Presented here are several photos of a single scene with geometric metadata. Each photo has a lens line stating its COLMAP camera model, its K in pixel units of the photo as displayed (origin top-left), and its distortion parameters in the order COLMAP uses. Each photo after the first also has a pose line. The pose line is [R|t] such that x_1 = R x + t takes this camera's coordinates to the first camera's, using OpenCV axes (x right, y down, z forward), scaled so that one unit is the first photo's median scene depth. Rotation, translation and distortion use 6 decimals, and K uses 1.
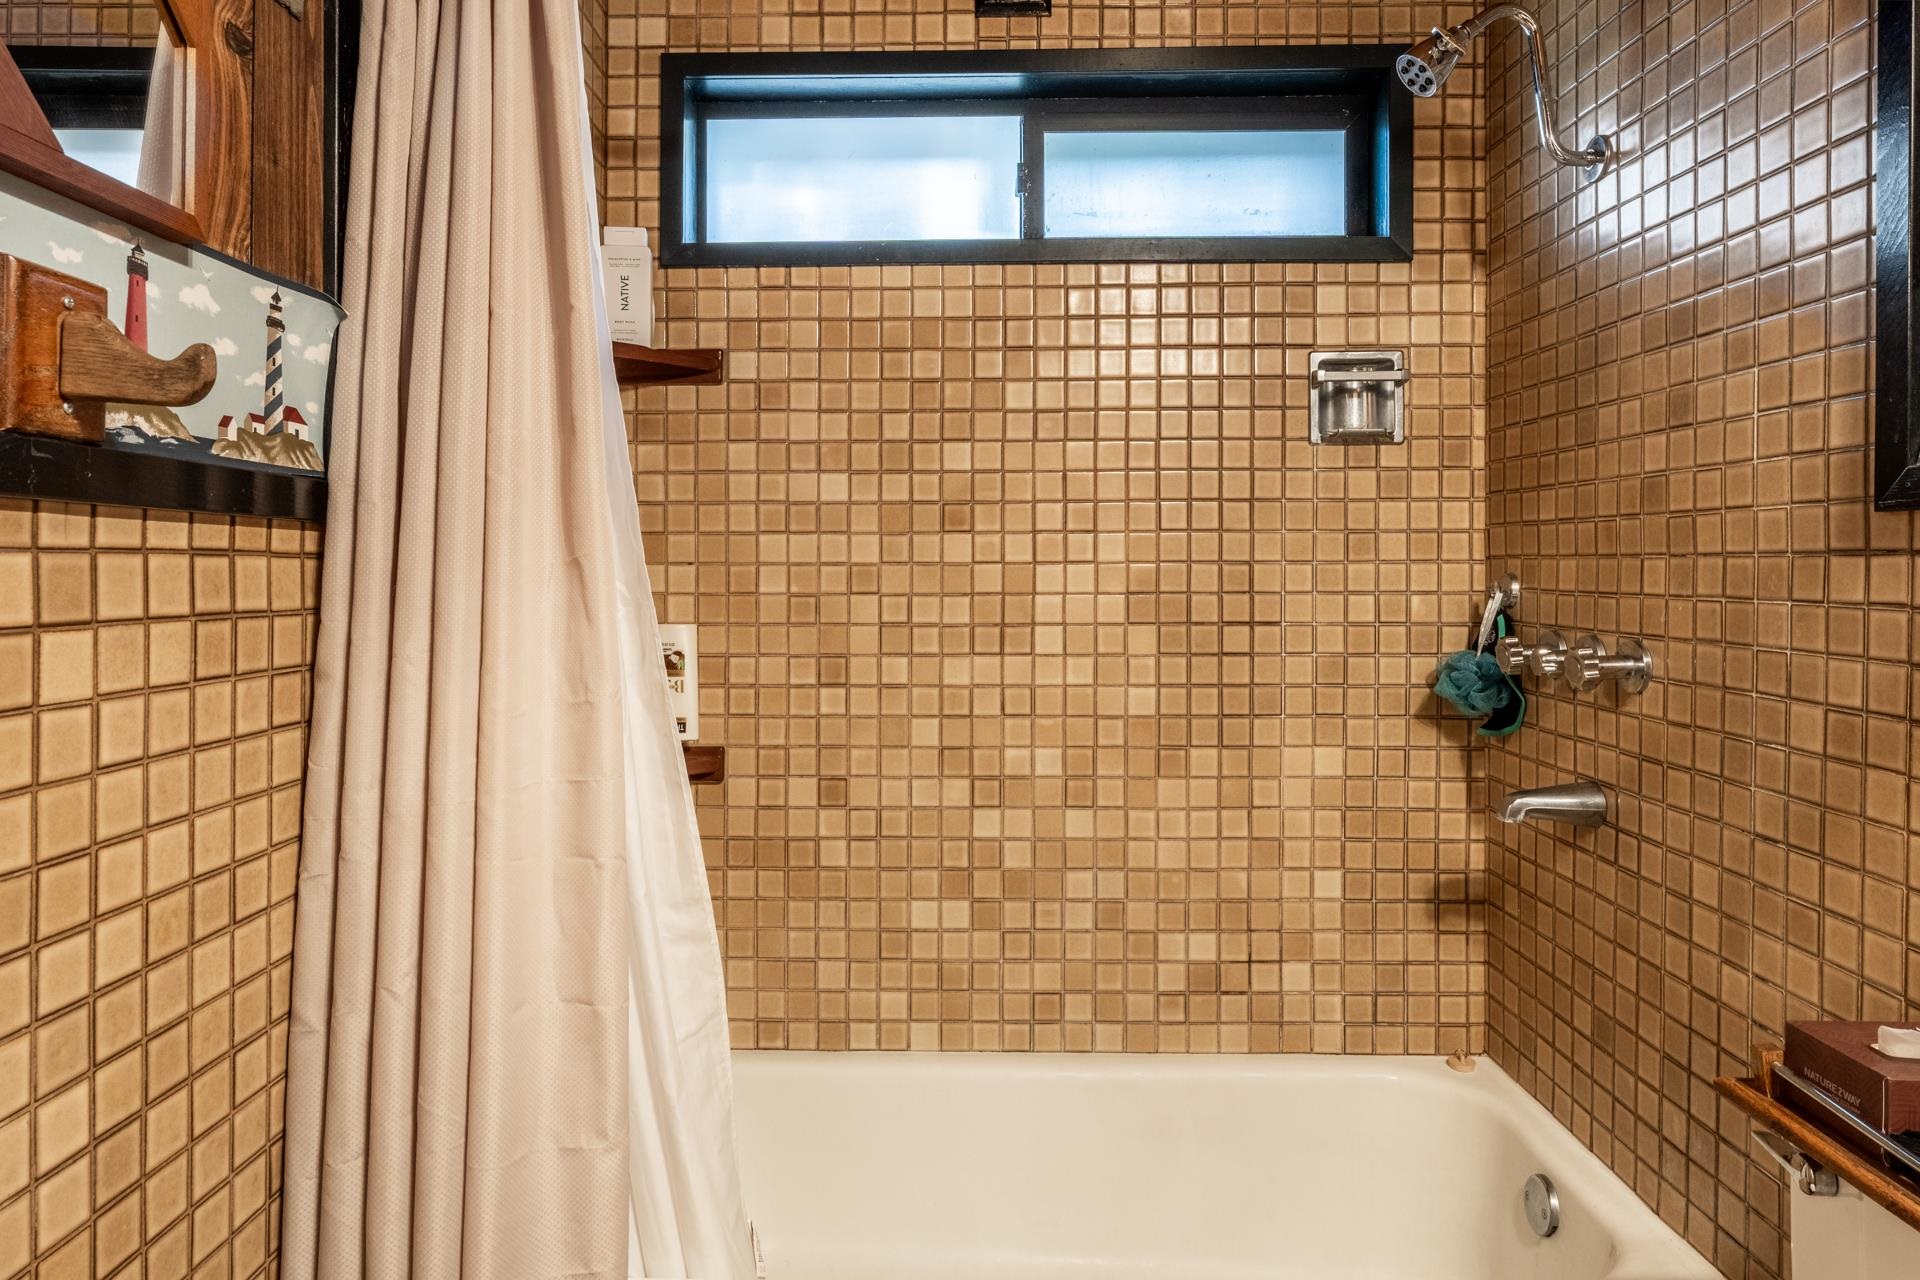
lens RADIAL K [[1165.4, 0, 920.8], [0, 1165.4, 562.5], [0, 0, 1]] dist [-0.003008, -0.001029]
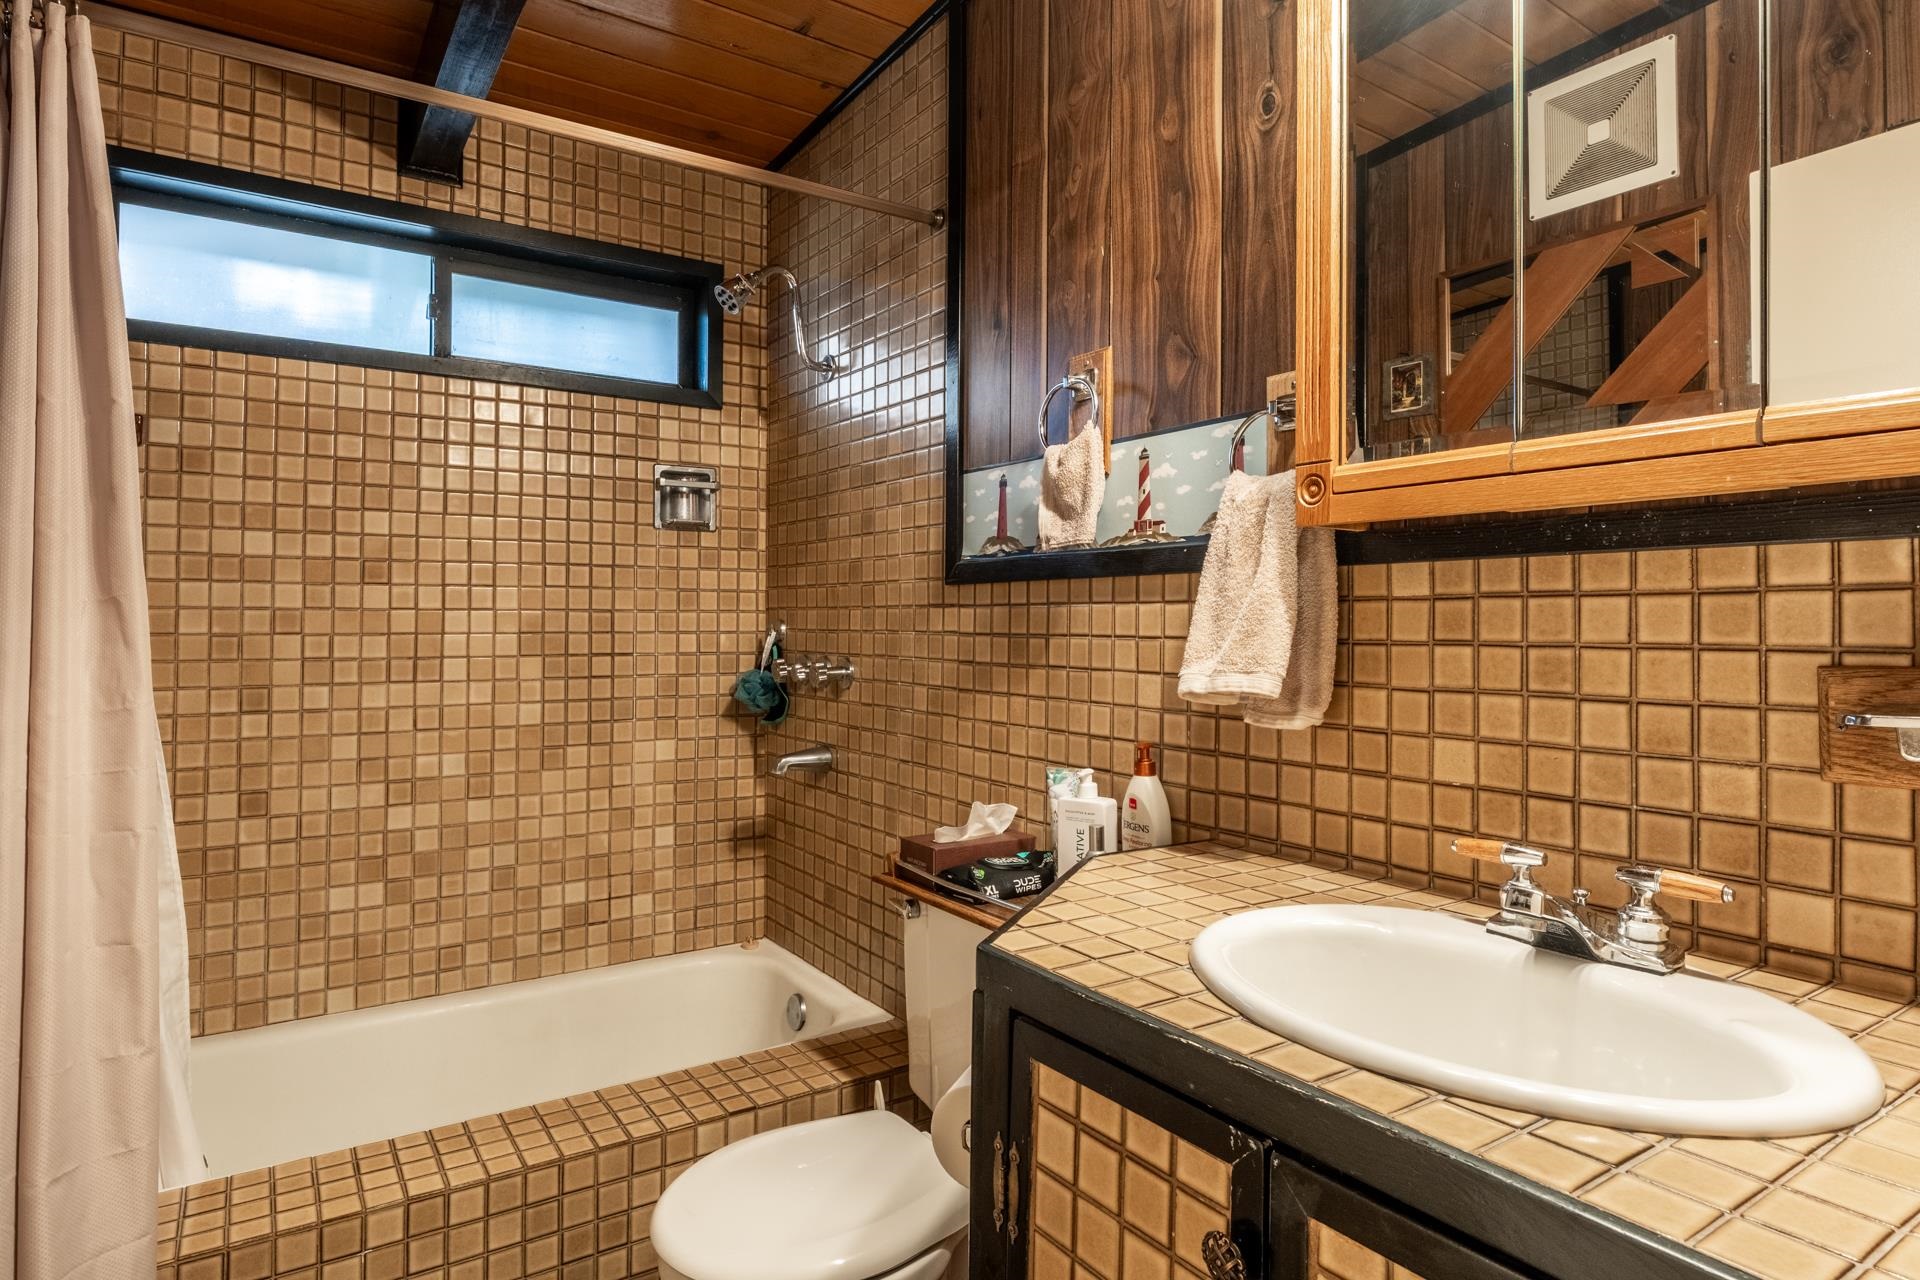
lens RADIAL K [[1076.0, 0, 956.9], [0, 1076.0, 629.9], [0, 0, 1]] dist [-0.005308, 0.000788]
pose [[0.810976, -0.000071, 0.585080, -0.137035], [-0.005304, 0.999958, 0.007474, 0.011153], [-0.585056, -0.009165, 0.810941, -0.289841]]
